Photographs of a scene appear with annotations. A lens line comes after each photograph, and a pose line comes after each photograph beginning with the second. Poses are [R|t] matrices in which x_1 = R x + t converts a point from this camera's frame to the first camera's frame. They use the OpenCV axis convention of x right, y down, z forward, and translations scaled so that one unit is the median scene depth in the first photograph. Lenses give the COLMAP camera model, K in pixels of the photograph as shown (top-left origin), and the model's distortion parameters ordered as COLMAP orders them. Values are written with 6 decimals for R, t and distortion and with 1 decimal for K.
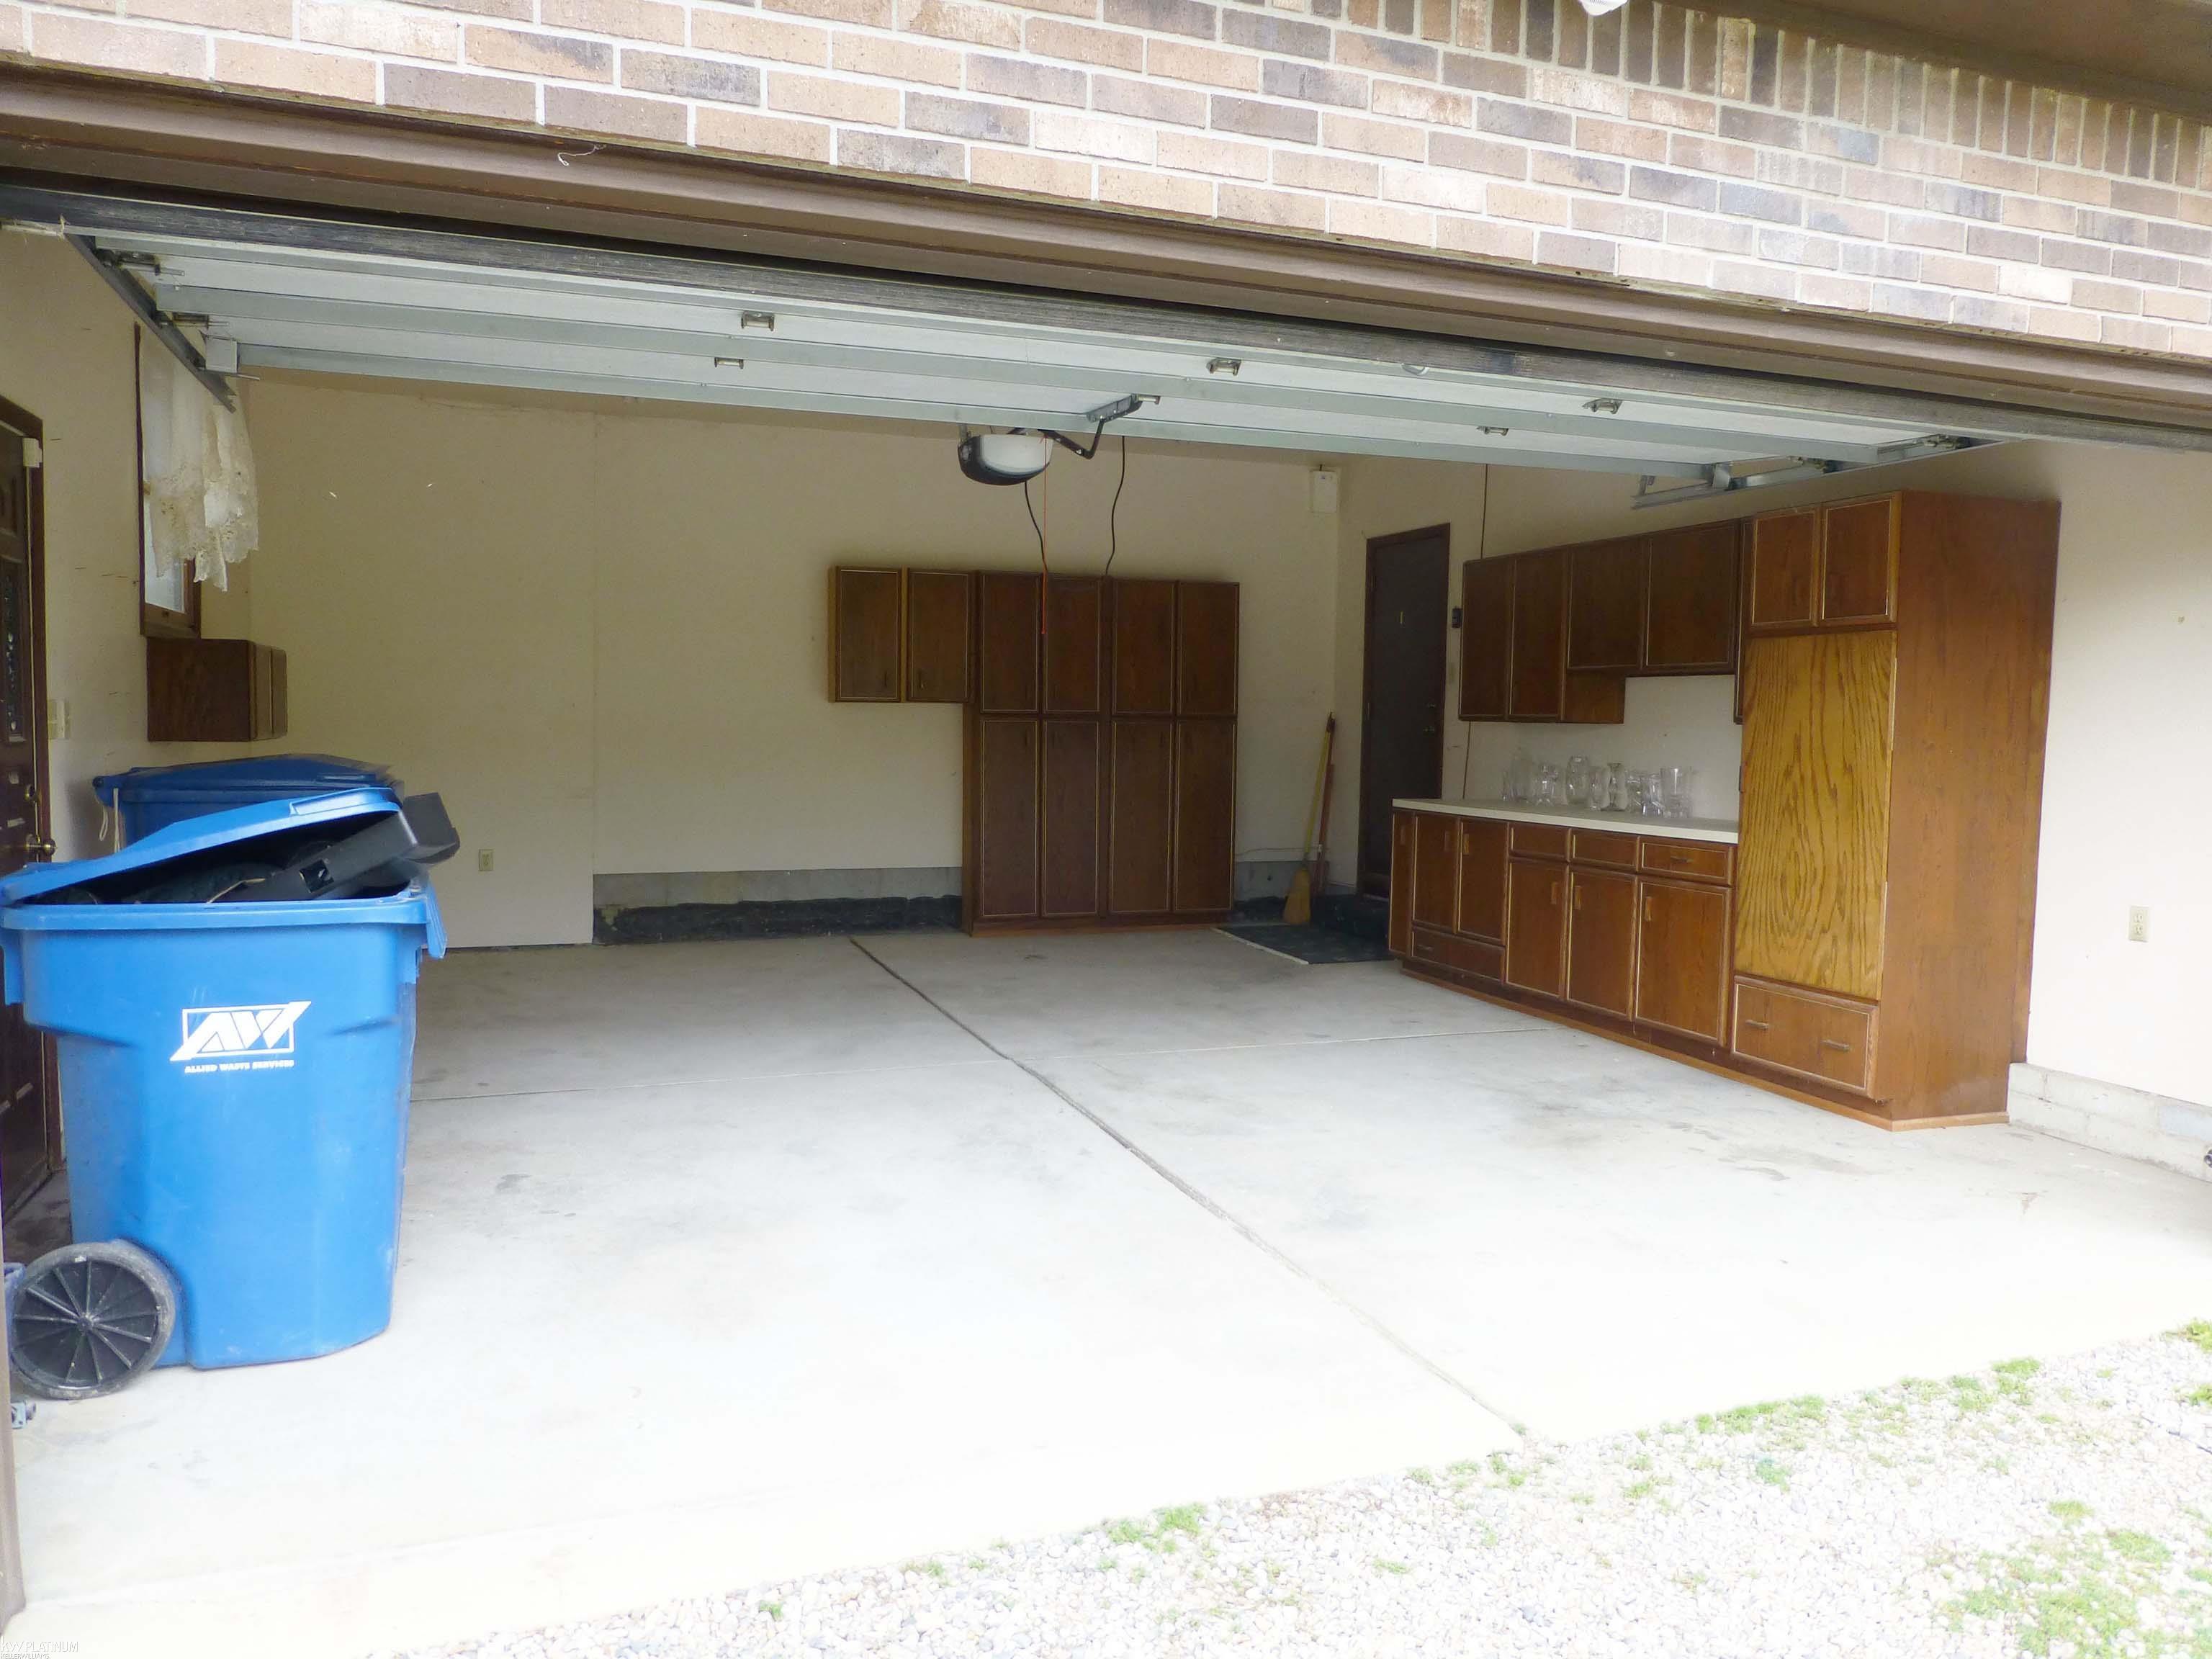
lens RADIAL K [[1598.5, 0, 1110.0], [0, 1598.5, 833.4], [0, 0, 1]] dist [-0.029039, 0.005429]
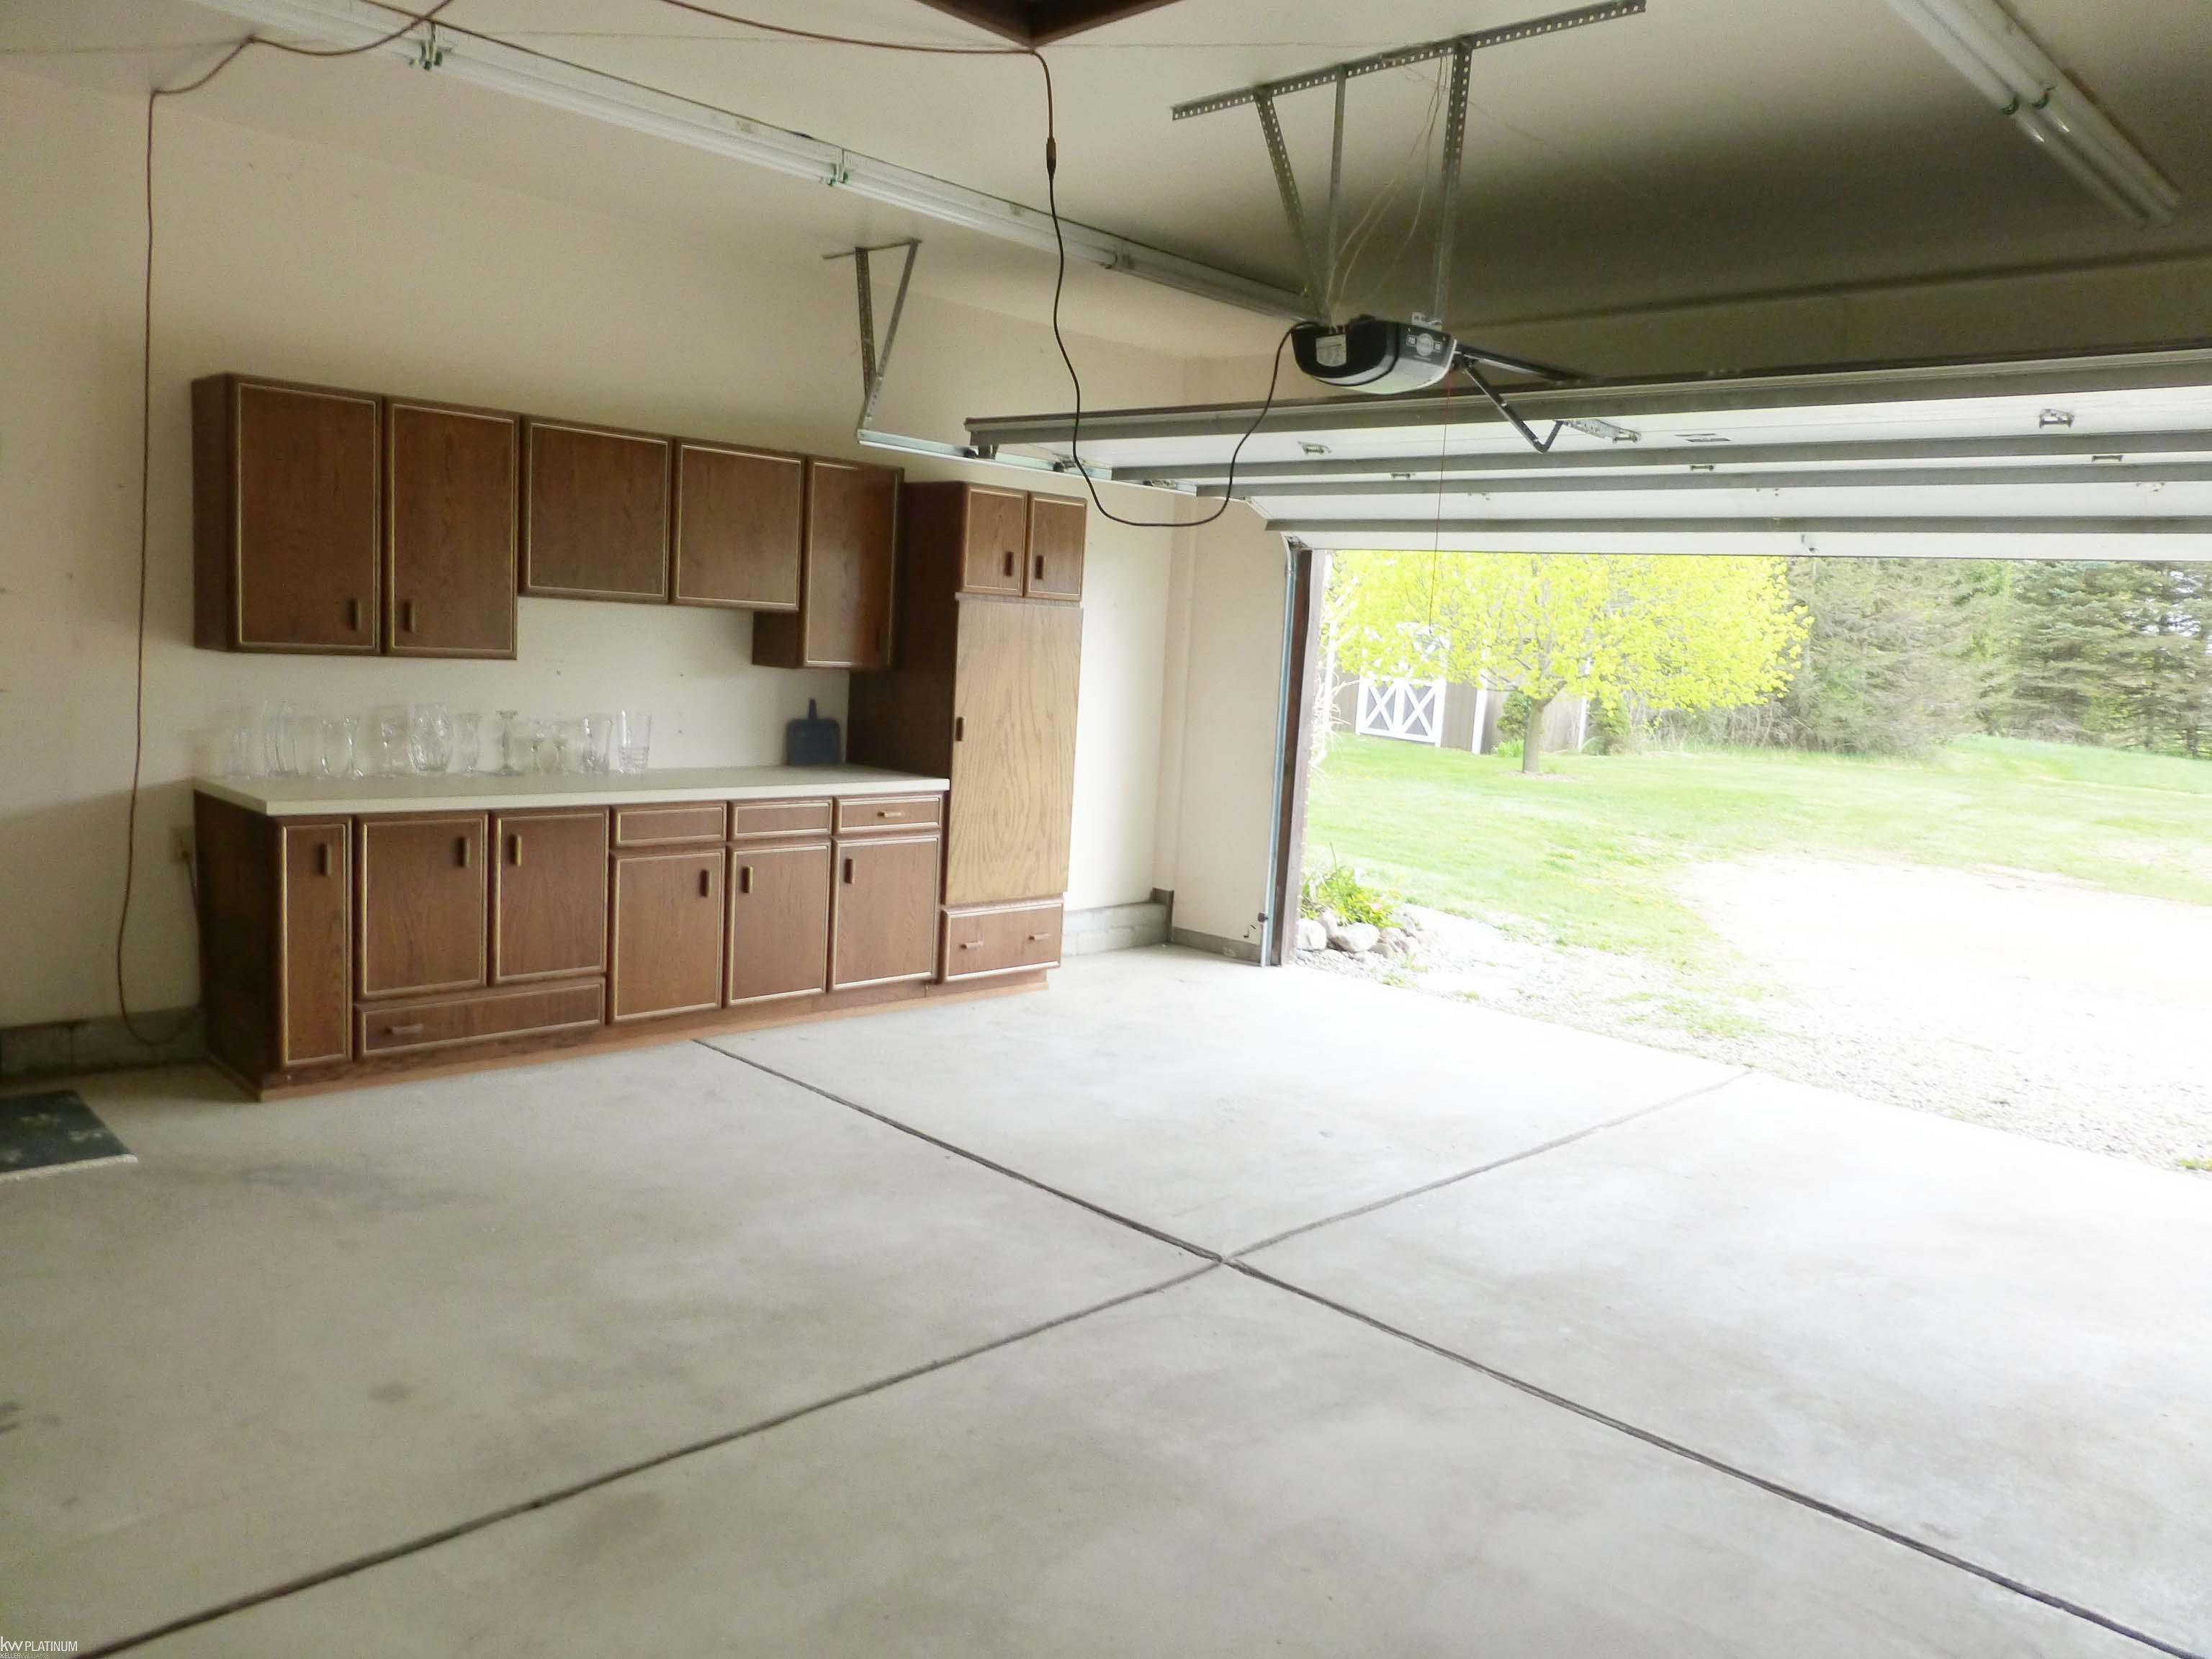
lens RADIAL K [[1598.5, 0, 1107.0], [0, 1598.5, 830.2], [0, 0, 1]] dist [-0.029039, 0.005429]
pose [[-0.440300, -0.155606, 0.884264, -0.655713], [-0.005579, 0.985322, 0.170612, -0.162063], [-0.897833, 0.070188, -0.434706, 1.472284]]
